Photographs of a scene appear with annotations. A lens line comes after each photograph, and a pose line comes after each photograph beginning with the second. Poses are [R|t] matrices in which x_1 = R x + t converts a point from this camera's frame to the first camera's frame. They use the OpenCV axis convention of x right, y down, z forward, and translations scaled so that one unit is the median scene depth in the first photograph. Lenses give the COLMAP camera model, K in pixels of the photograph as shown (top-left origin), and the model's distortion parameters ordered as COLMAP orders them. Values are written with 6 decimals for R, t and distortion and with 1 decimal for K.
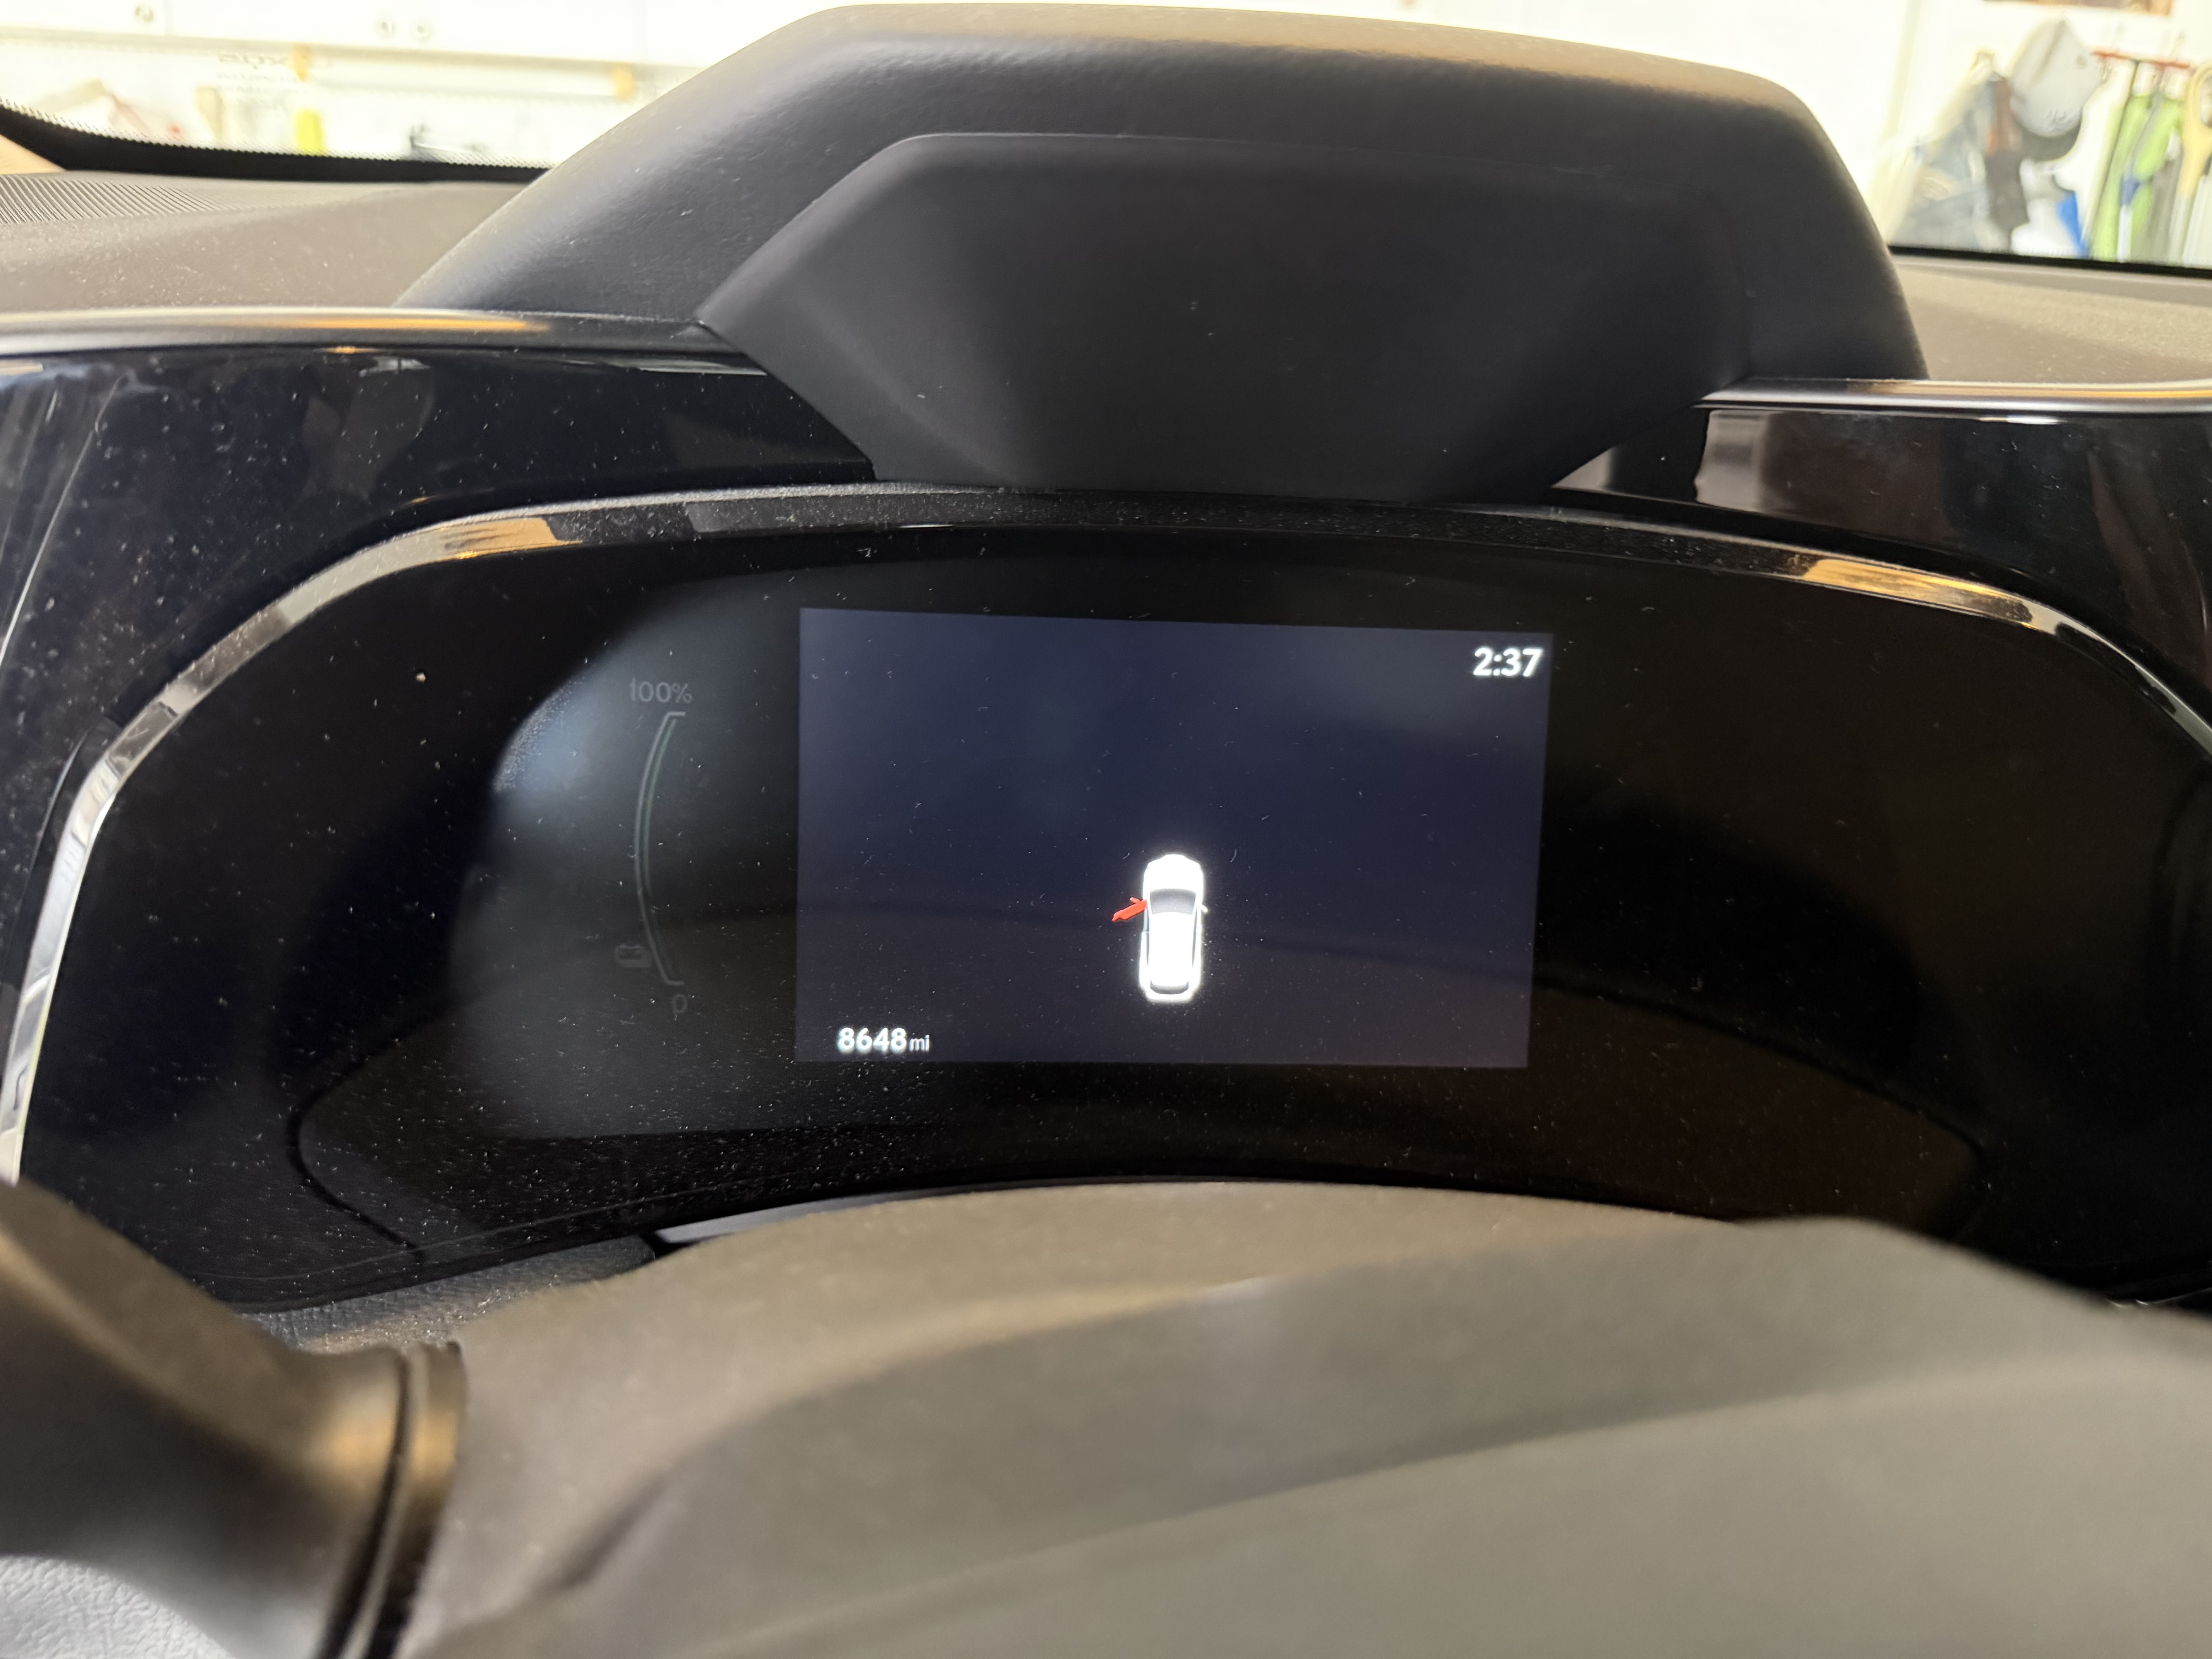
lens RADIAL K [[1572.3, 0, 1127.5], [0, 1572.3, 827.4], [0, 0, 1]] dist [-0.019036, -0.014106]
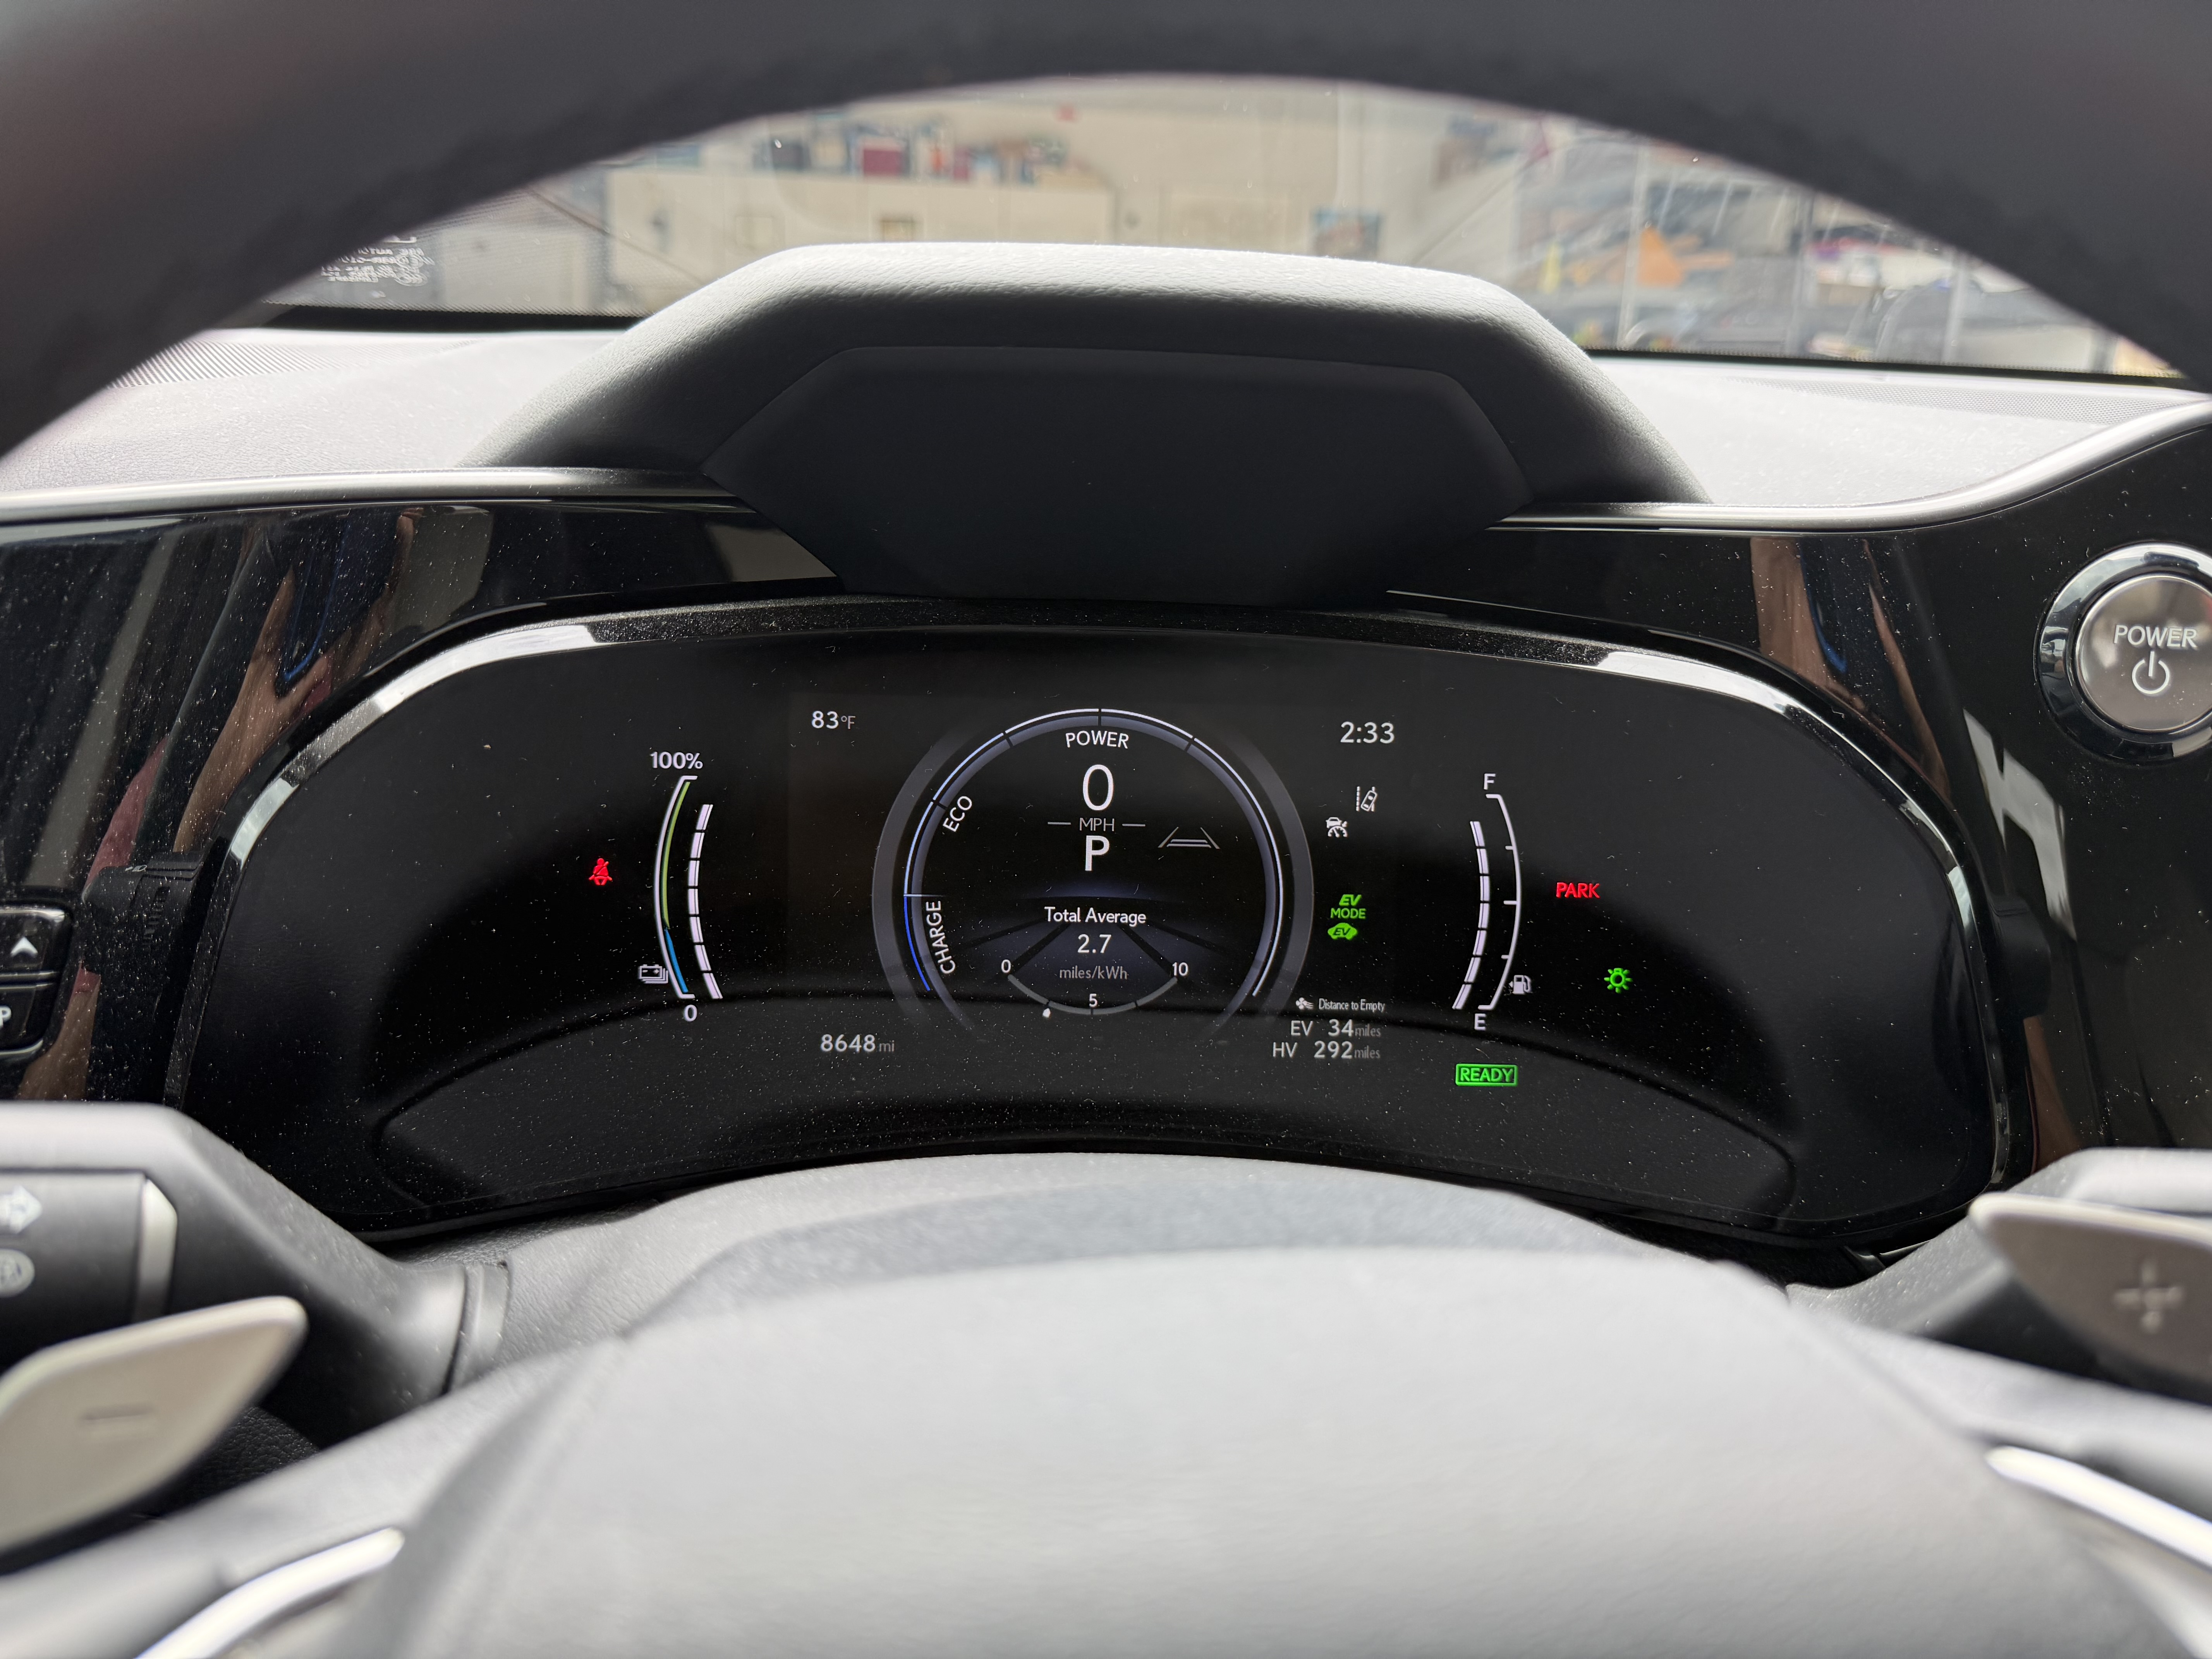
lens RADIAL K [[1524.0, 0, 1173.8], [0, 1524.0, 786.4], [0, 0, 1]] dist [-0.051480, 0.001643]
pose [[0.999867, -0.009721, 0.013120, 0.084956], [0.010788, 0.996423, -0.083812, 0.040880], [-0.012258, 0.083942, 0.996395, -0.215459]]
